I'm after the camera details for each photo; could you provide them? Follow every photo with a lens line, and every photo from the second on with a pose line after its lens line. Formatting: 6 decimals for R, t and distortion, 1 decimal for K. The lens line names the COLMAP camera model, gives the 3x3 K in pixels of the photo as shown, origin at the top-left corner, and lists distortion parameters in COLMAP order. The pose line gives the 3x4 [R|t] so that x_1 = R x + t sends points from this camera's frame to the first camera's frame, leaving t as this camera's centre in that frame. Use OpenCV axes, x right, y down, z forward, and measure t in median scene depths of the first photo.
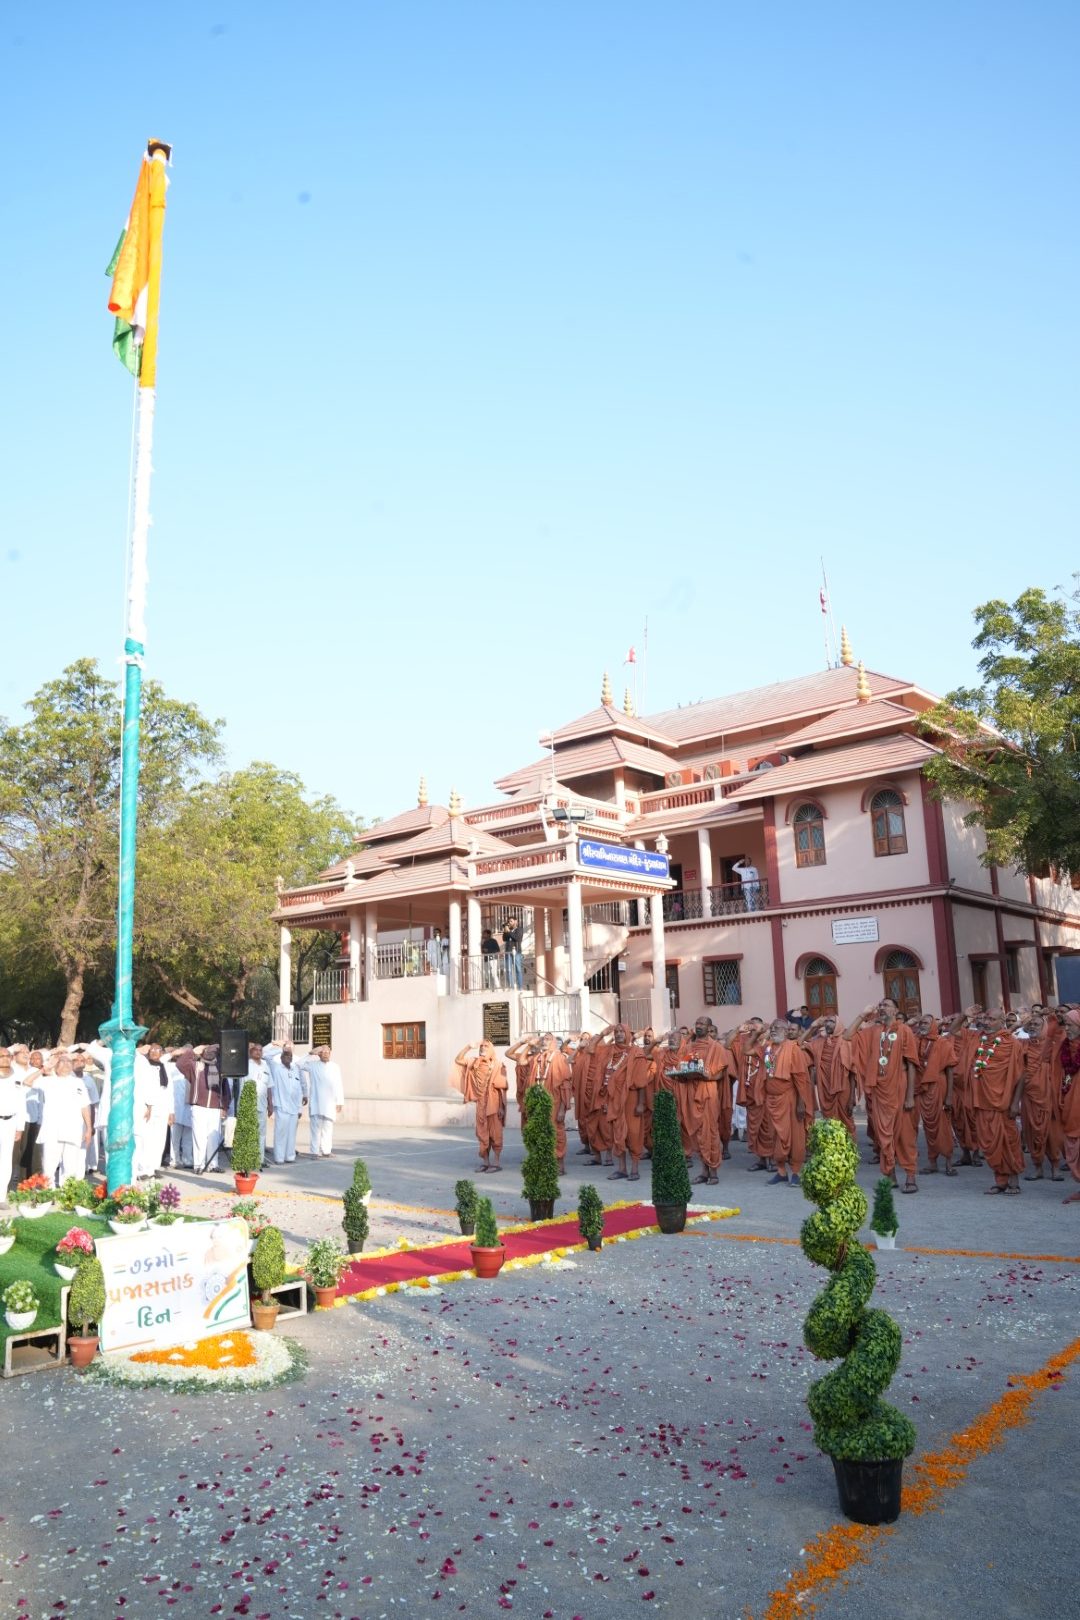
lens RADIAL K [[1113.4, 0, 535.4], [0, 1113.4, 816.2], [0, 0, 1]] dist [-0.127085, 0.100680]
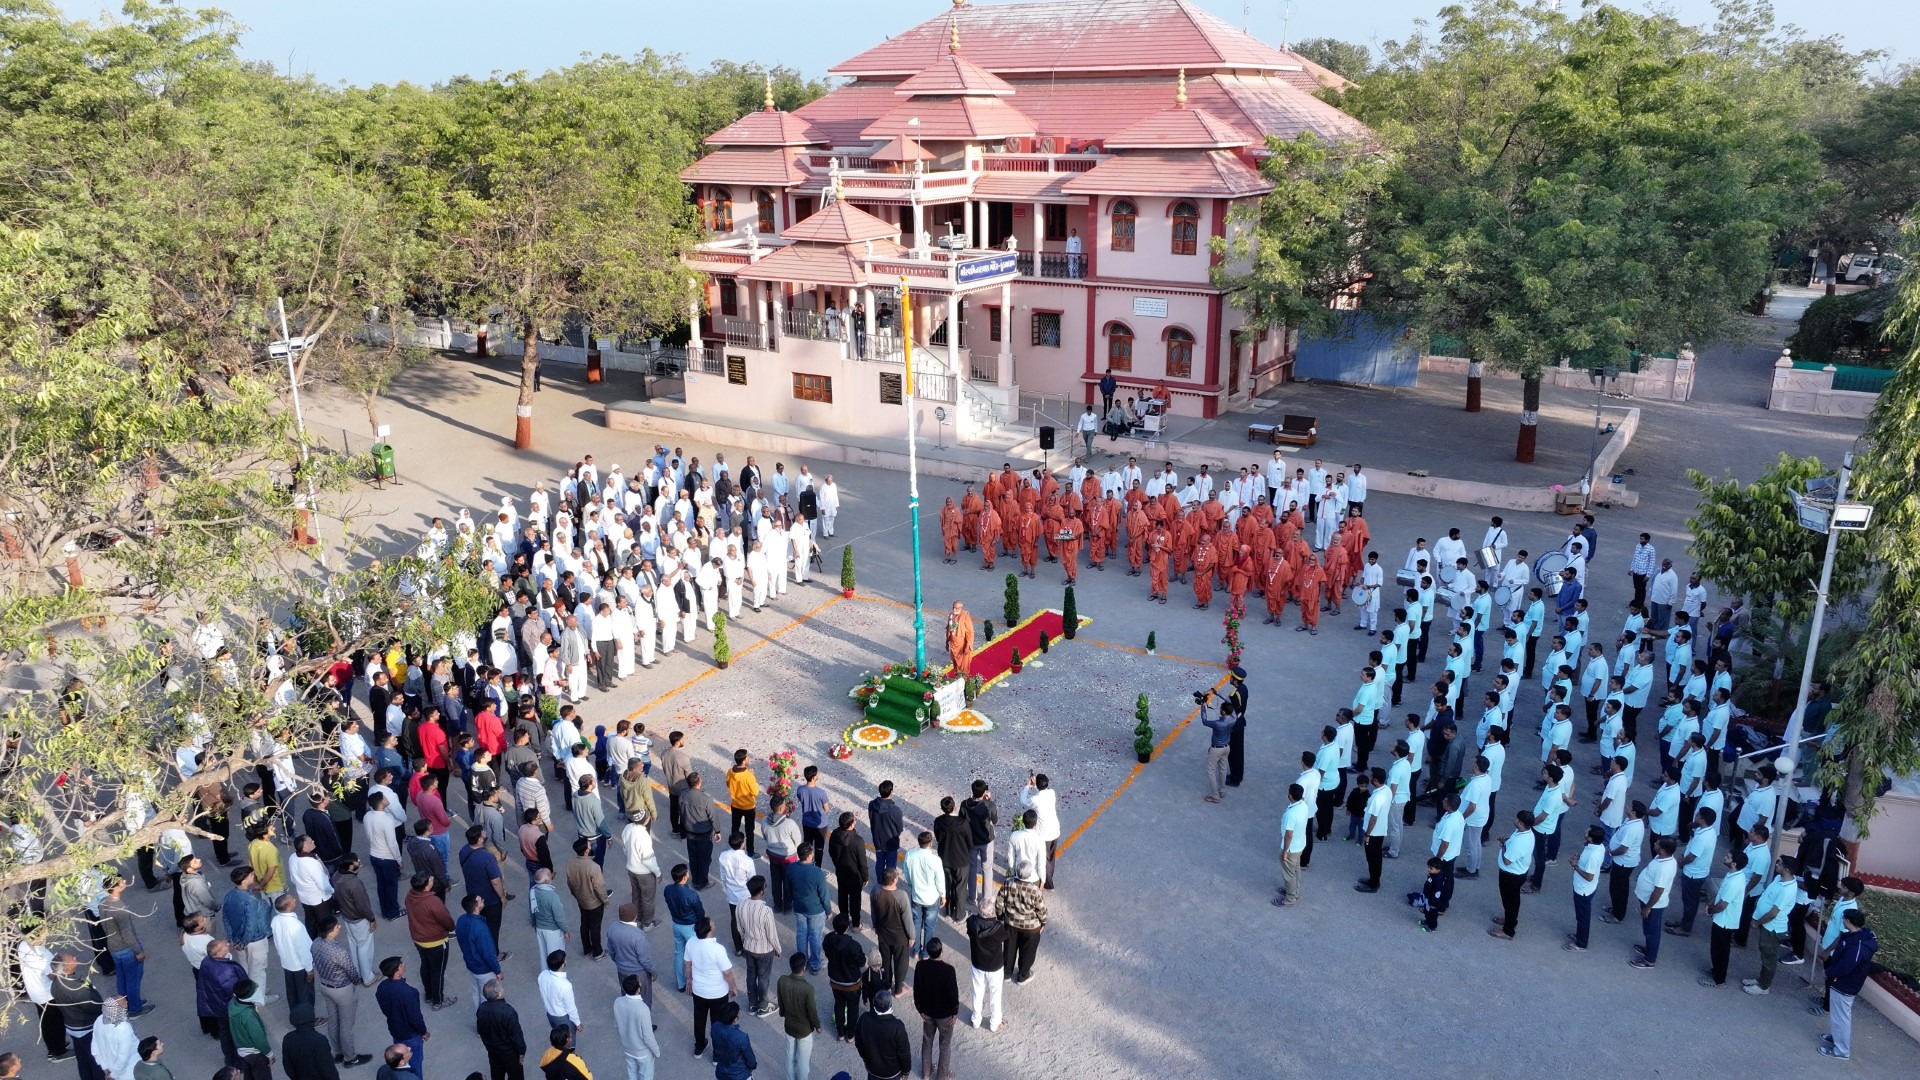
lens RADIAL K [[1338.4, 0, 964.8], [0, 1338.4, 533.9], [0, 0, 1]] dist [0.009546, 0.006766]
pose [[0.987122, -0.028926, 0.157332, -0.195243], [-0.051932, 0.872302, 0.486203, -0.433817], [-0.151305, -0.488112, 0.859566, -0.495826]]
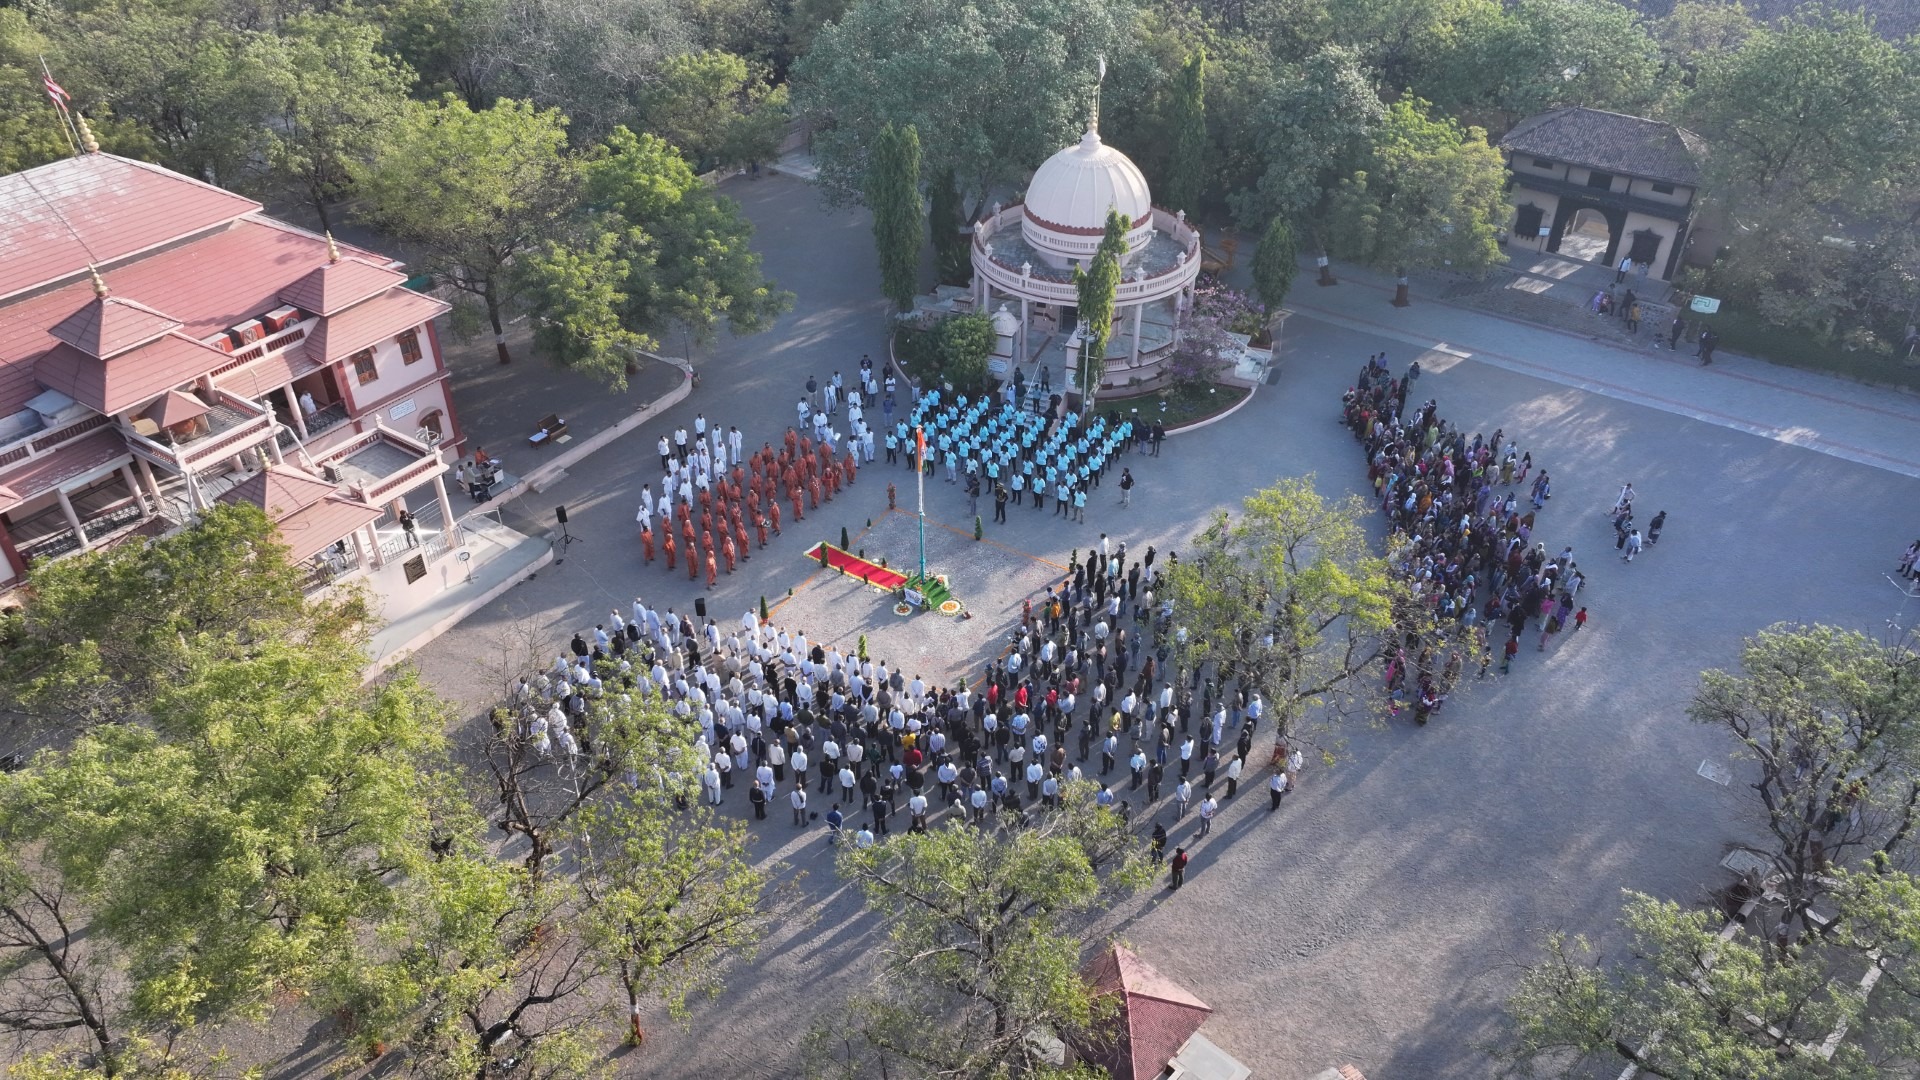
lens RADIAL K [[1338.4, 0, 964.8], [0, 1338.4, 533.9], [0, 0, 1]] dist [0.009546, 0.006766]
pose [[-0.141669, -0.556706, 0.818541, -1.636828], [-0.209304, 0.825031, 0.524895, -1.007445], [-0.967534, -0.096963, -0.233402, 0.623473]]
